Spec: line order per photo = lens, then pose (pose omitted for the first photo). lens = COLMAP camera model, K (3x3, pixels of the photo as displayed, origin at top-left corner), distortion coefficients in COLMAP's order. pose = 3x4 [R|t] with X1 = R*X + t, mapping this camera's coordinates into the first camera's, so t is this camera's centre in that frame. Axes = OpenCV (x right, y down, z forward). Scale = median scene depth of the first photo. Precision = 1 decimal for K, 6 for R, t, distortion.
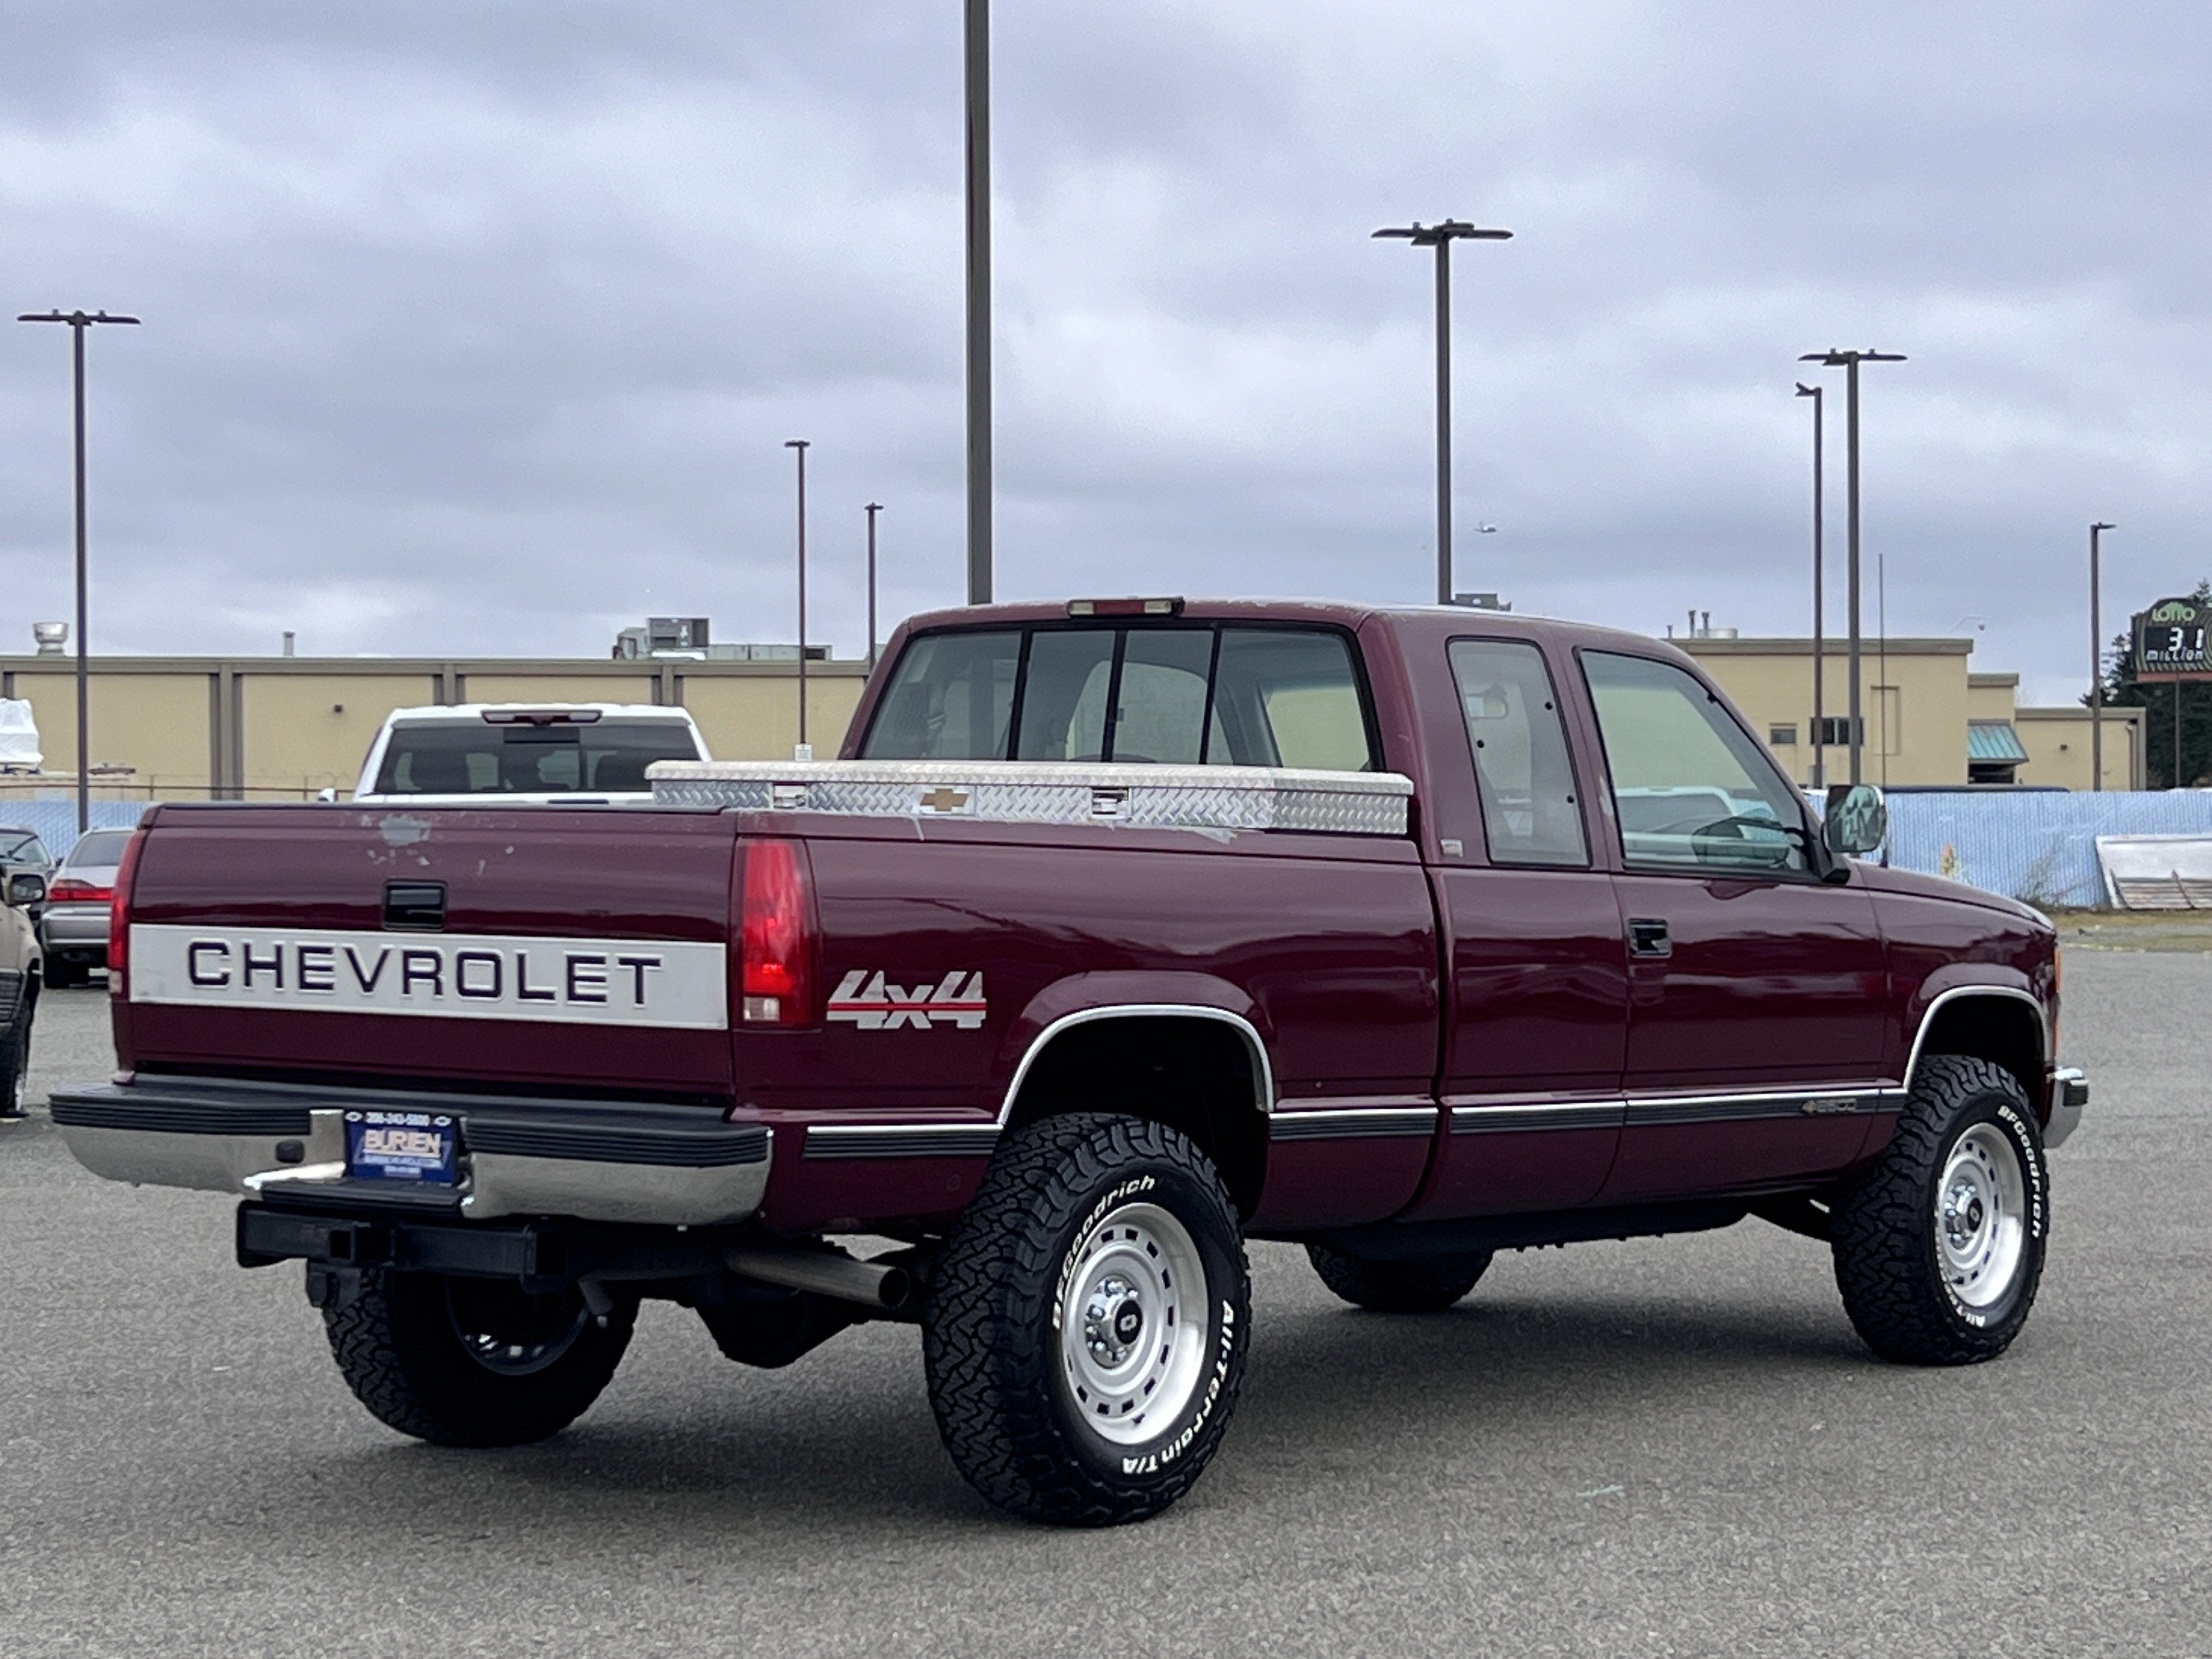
lens RADIAL K [[4540.4, 0, 1103.5], [0, 4540.4, 866.5], [0, 0, 1]] dist [0.209908, -0.595100]
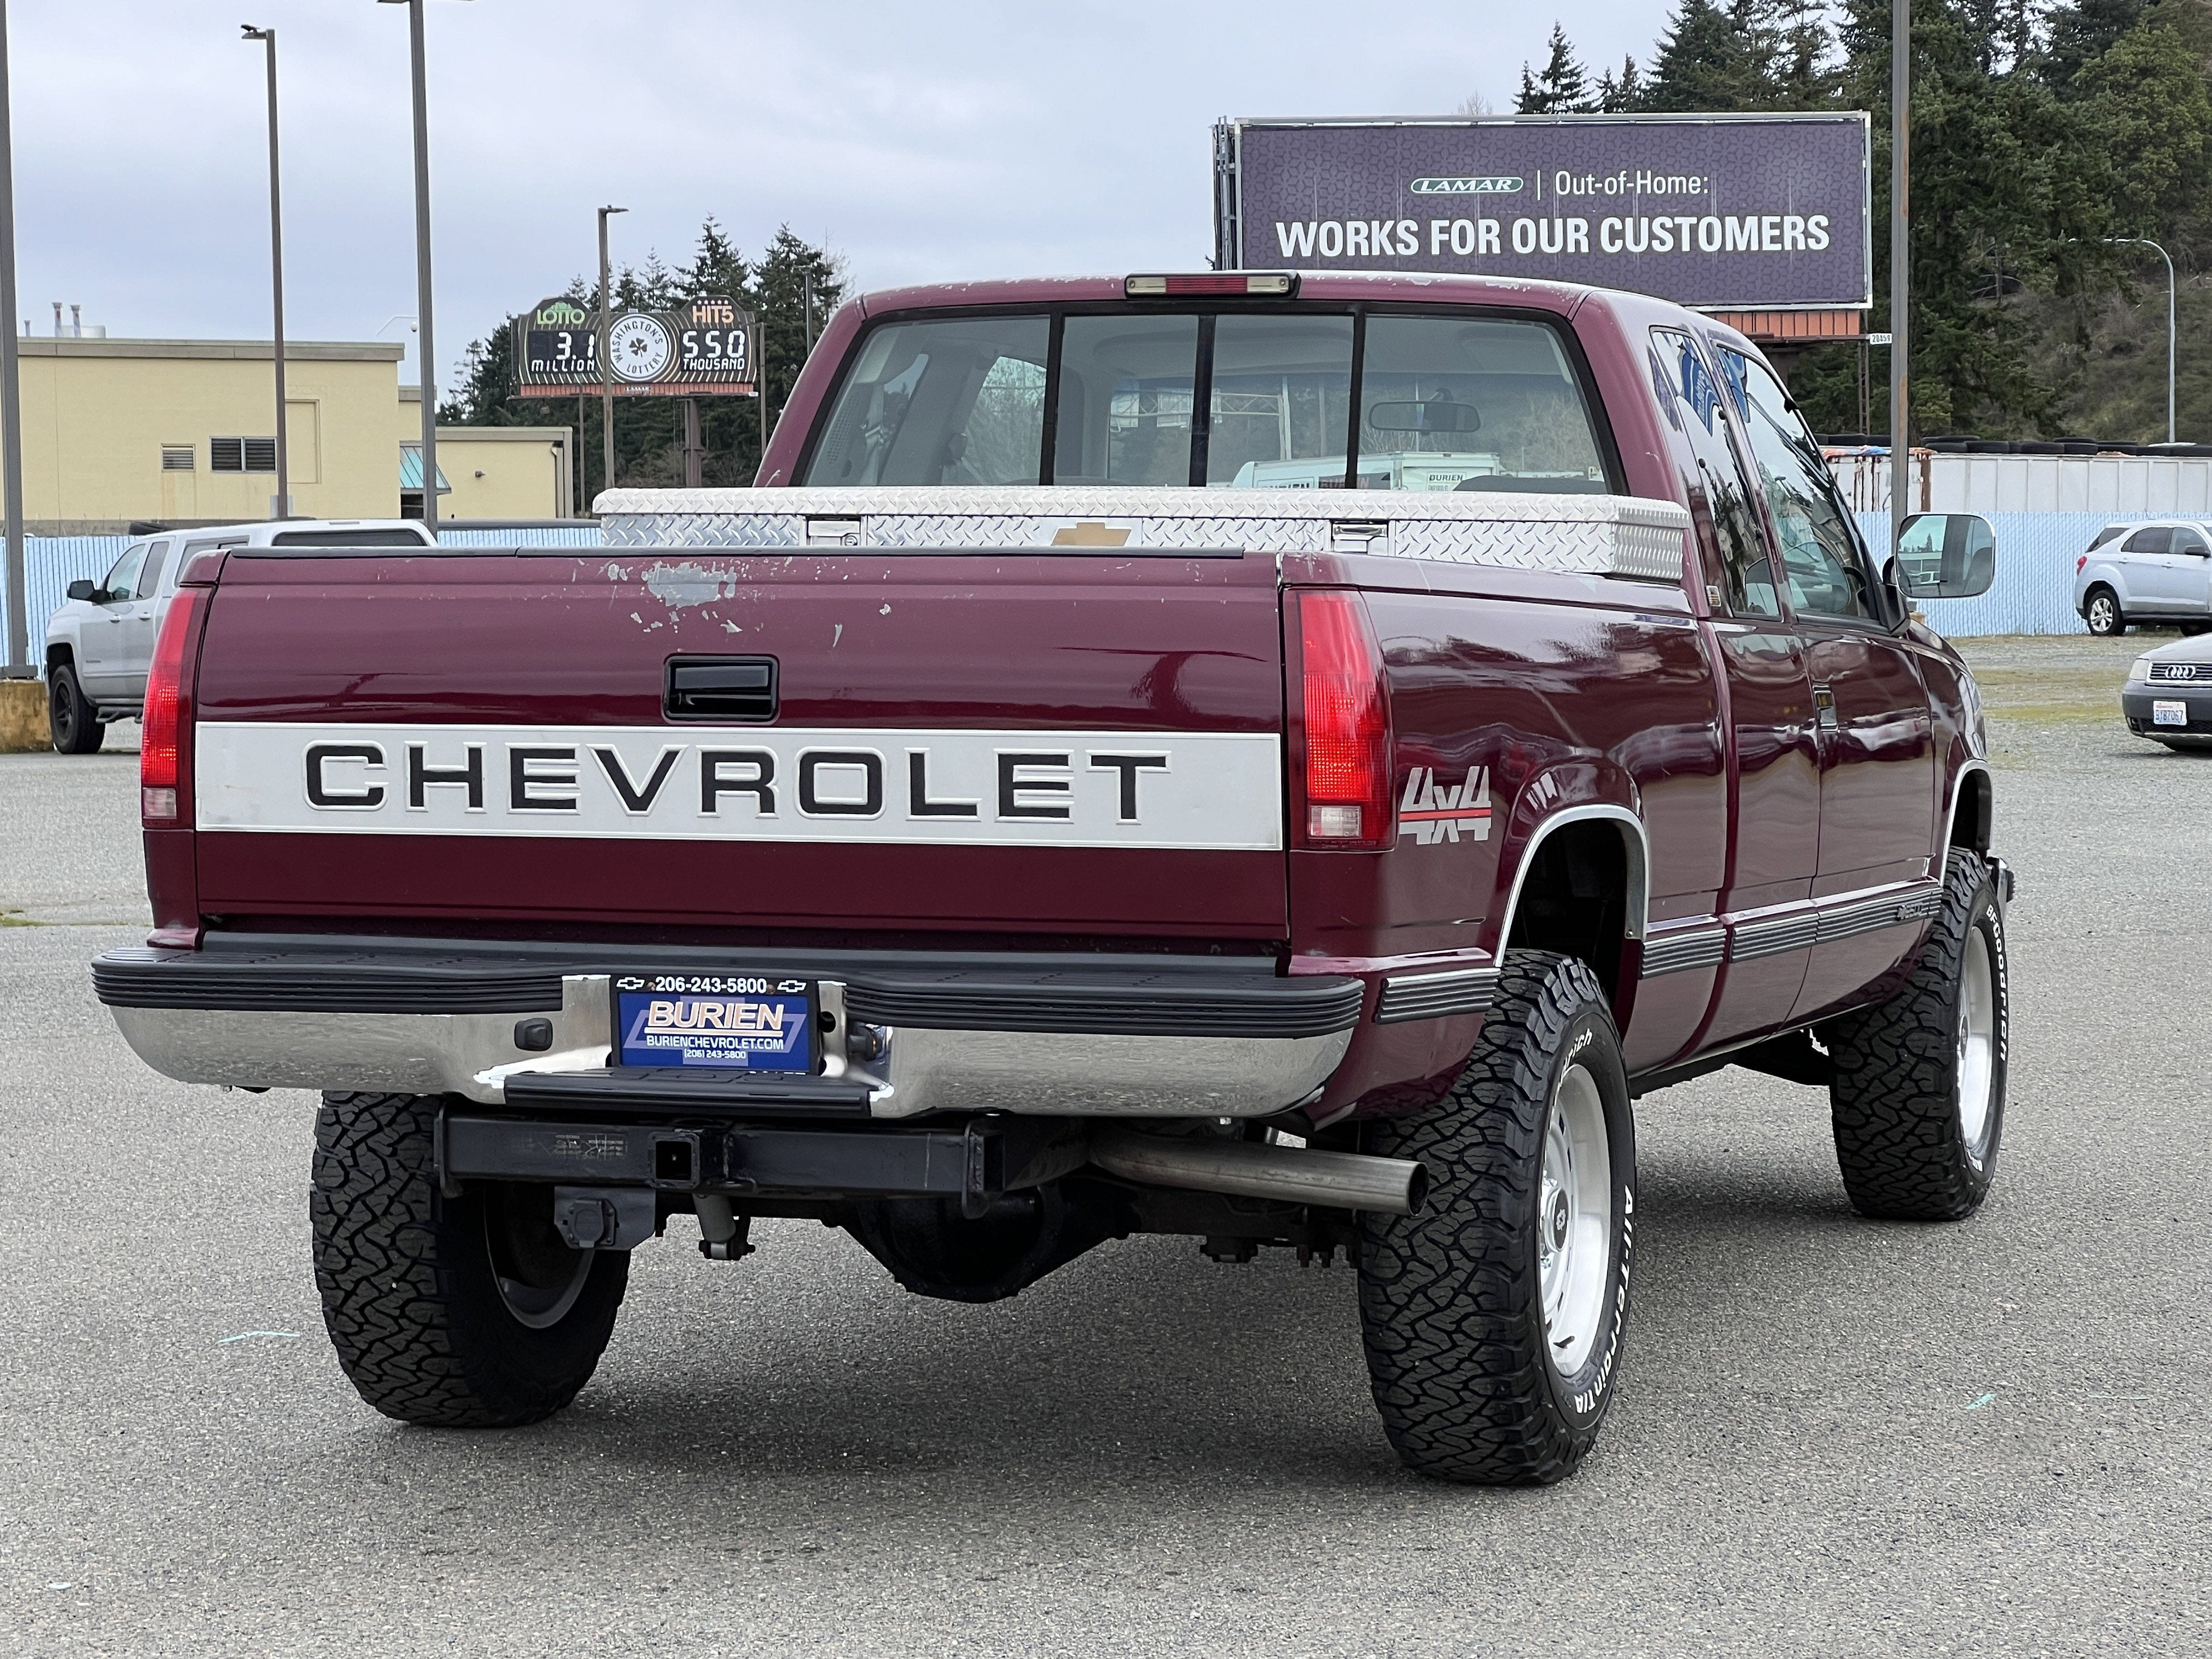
lens RADIAL K [[5575.5, 0, 1100.1], [0, 5575.5, 822.5], [0, 0, 1]] dist [-0.743387, 20.260420]
pose [[0.943012, -0.023278, 0.331943, -0.378639], [0.011147, 0.999200, 0.038402, -0.003304], [-0.332571, -0.032513, 0.942518, 0.149049]]
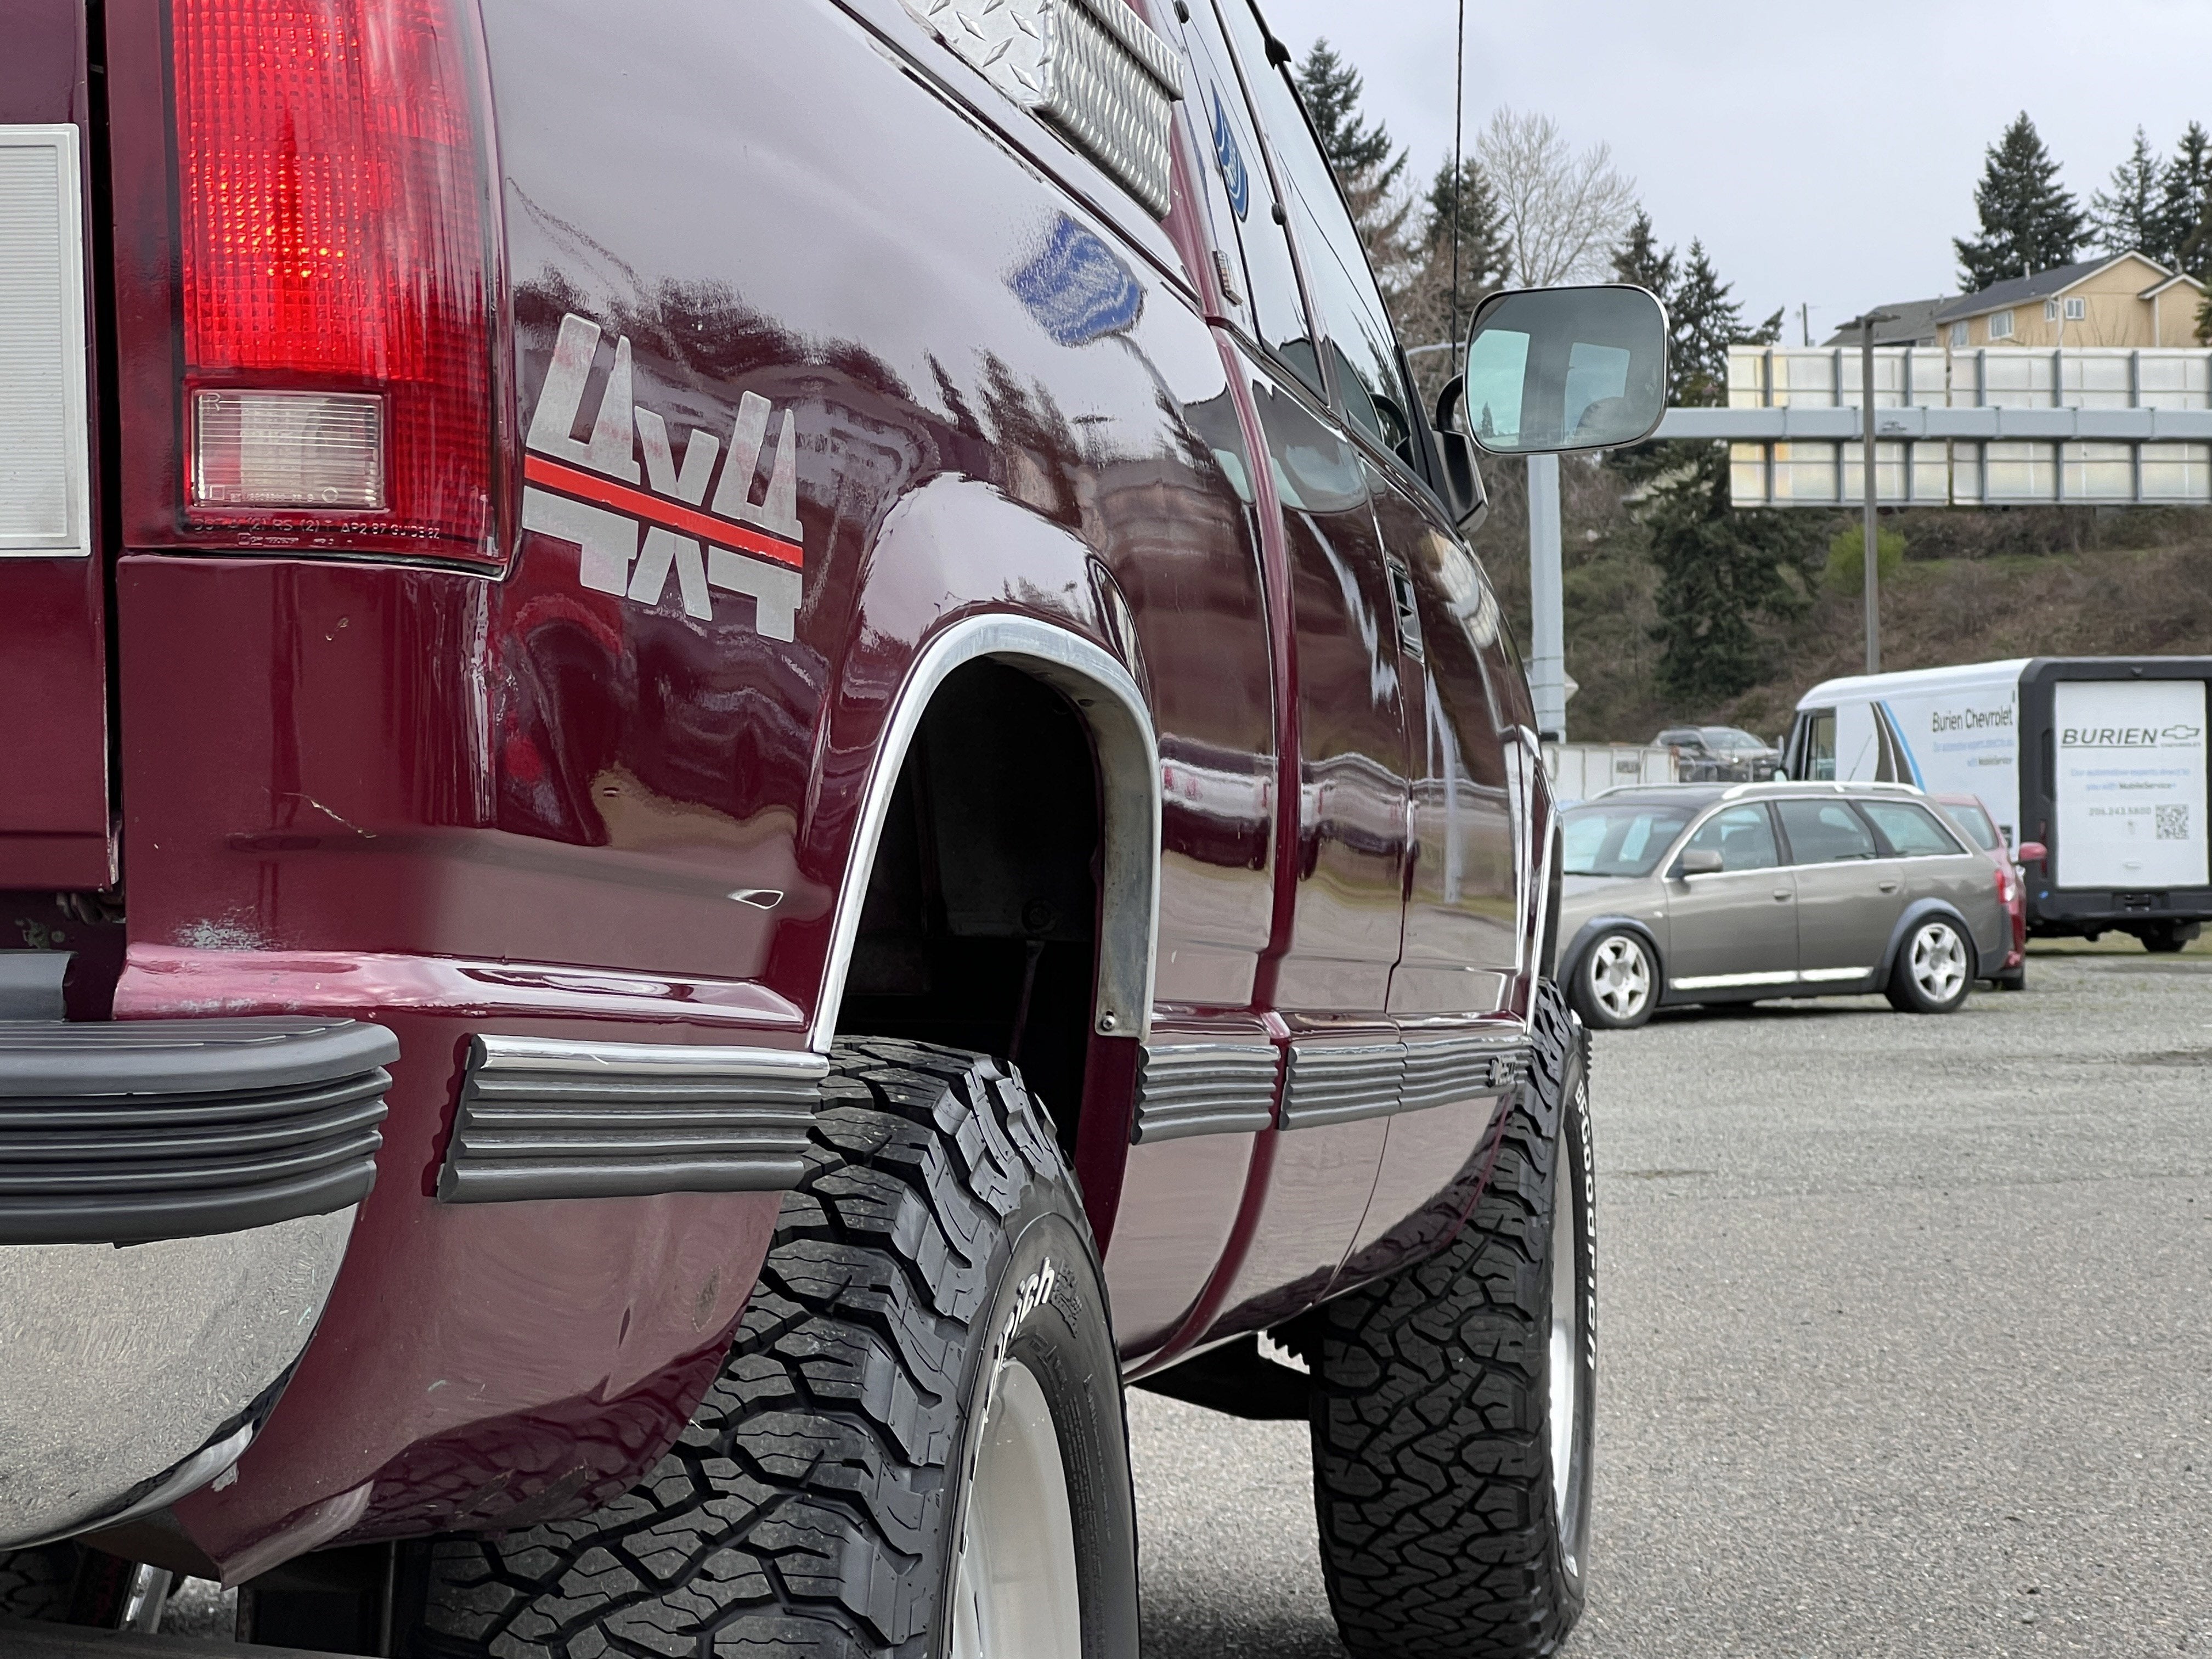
lens RADIAL K [[5819.2, 0, 1007.4], [0, 5819.2, 832.9], [0, 0, 1]] dist [-0.413755, 12.058629]
pose [[0.883747, -0.002950, 0.467955, -0.154227], [0.011521, 0.999814, -0.015455, 0.048437], [-0.467822, 0.019049, 0.883617, 0.699066]]
